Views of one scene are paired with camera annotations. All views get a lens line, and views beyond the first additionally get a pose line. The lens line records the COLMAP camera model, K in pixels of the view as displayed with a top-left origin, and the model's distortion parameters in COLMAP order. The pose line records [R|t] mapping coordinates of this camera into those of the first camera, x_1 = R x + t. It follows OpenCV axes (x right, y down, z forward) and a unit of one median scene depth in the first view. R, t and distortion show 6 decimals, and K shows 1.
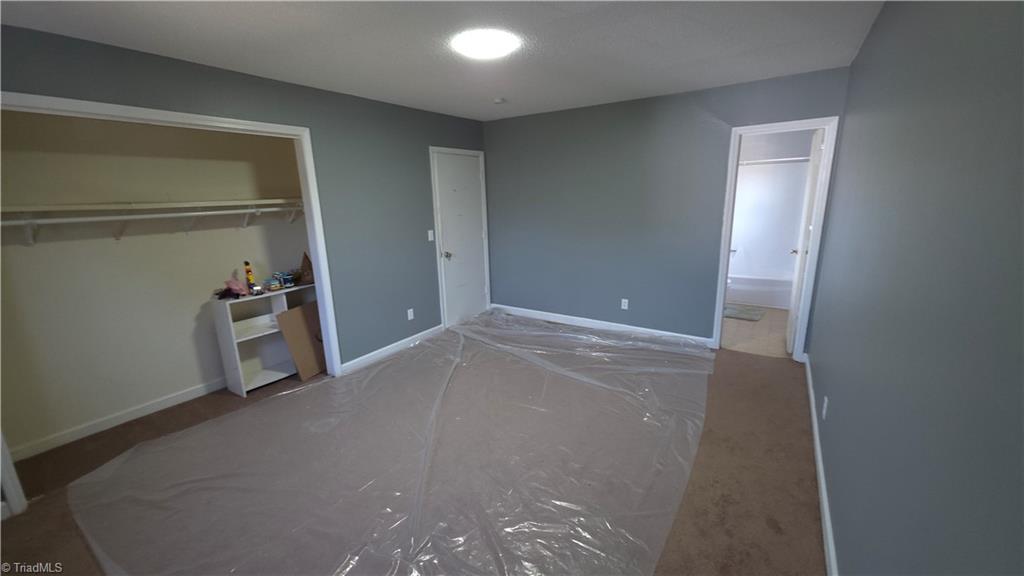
lens RADIAL K [[400.9, 0, 513.0], [0, 400.9, 281.7], [0, 0, 1]] dist [-0.012415, -0.000327]
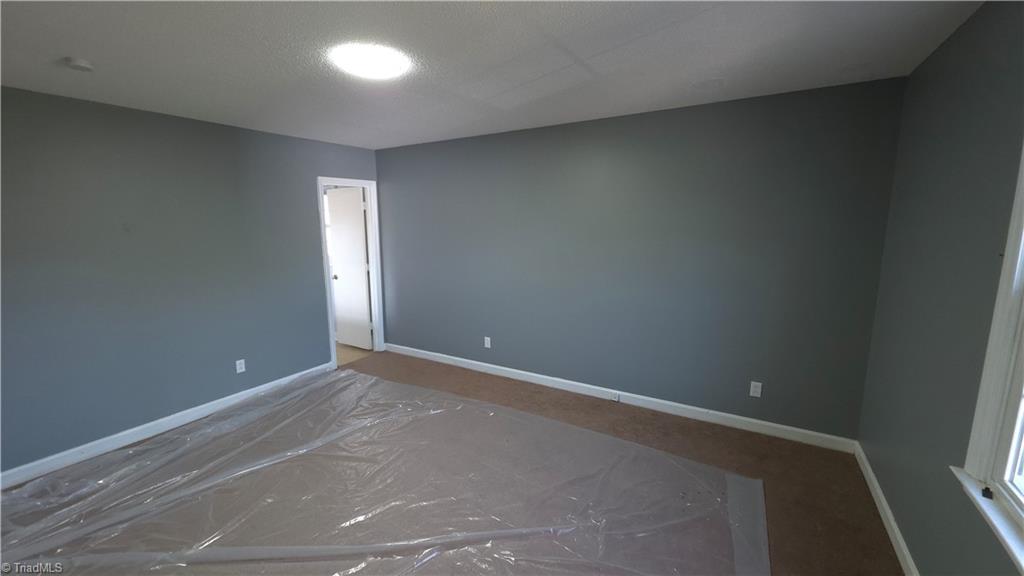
lens RADIAL K [[400.9, 0, 513.0], [0, 400.9, 281.7], [0, 0, 1]] dist [-0.012415, -0.000327]
pose [[-0.040540, -0.123409, 0.991527, -0.579480], [0.234666, 0.963411, 0.129505, -0.092676], [-0.971230, 0.237927, -0.010097, 0.470173]]
